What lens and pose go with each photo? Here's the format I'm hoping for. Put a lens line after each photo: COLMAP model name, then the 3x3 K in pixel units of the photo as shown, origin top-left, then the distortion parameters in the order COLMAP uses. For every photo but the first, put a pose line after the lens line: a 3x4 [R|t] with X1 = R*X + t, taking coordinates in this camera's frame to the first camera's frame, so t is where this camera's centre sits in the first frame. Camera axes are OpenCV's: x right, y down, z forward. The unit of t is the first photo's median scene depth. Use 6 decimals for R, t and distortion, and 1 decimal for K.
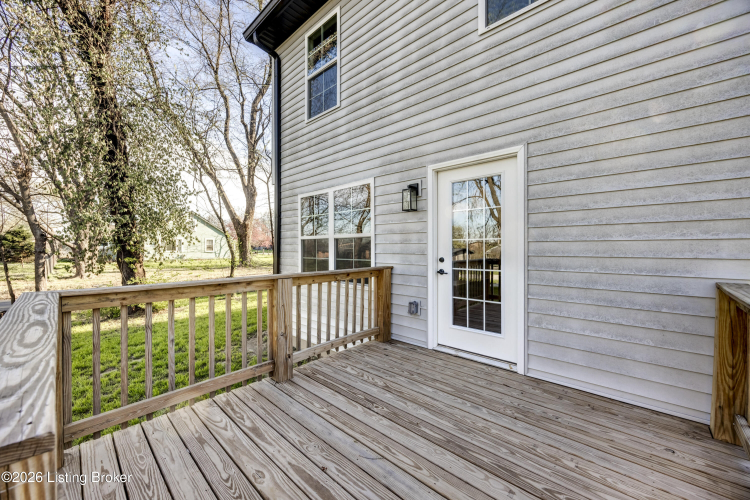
lens RADIAL K [[287.9, 0, 374.7], [0, 287.9, 250.1], [0, 0, 1]] dist [-0.001392, -0.000204]
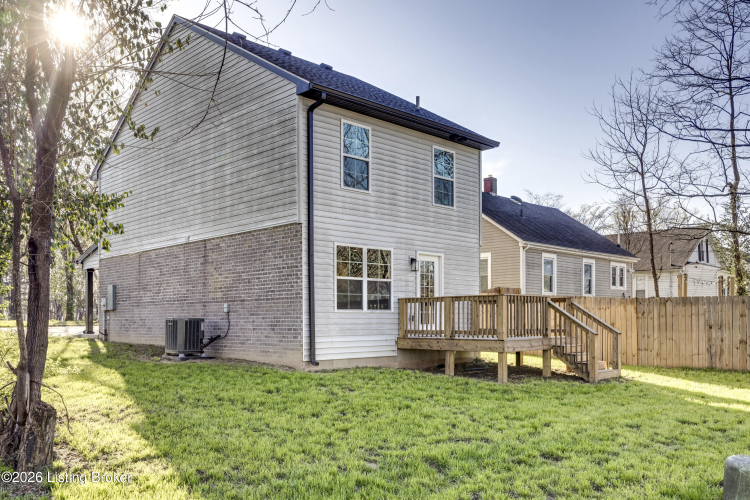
lens RADIAL K [[652.9, 0, 373.1], [0, 652.9, 326.1], [0, 0, 1]] dist [-0.006807, 0.003624]
pose [[0.060284, -0.005189, 0.998168, -5.036483], [0.012355, 0.999914, 0.004452, 0.257572], [-0.998105, 0.012064, 0.060343, 1.120300]]
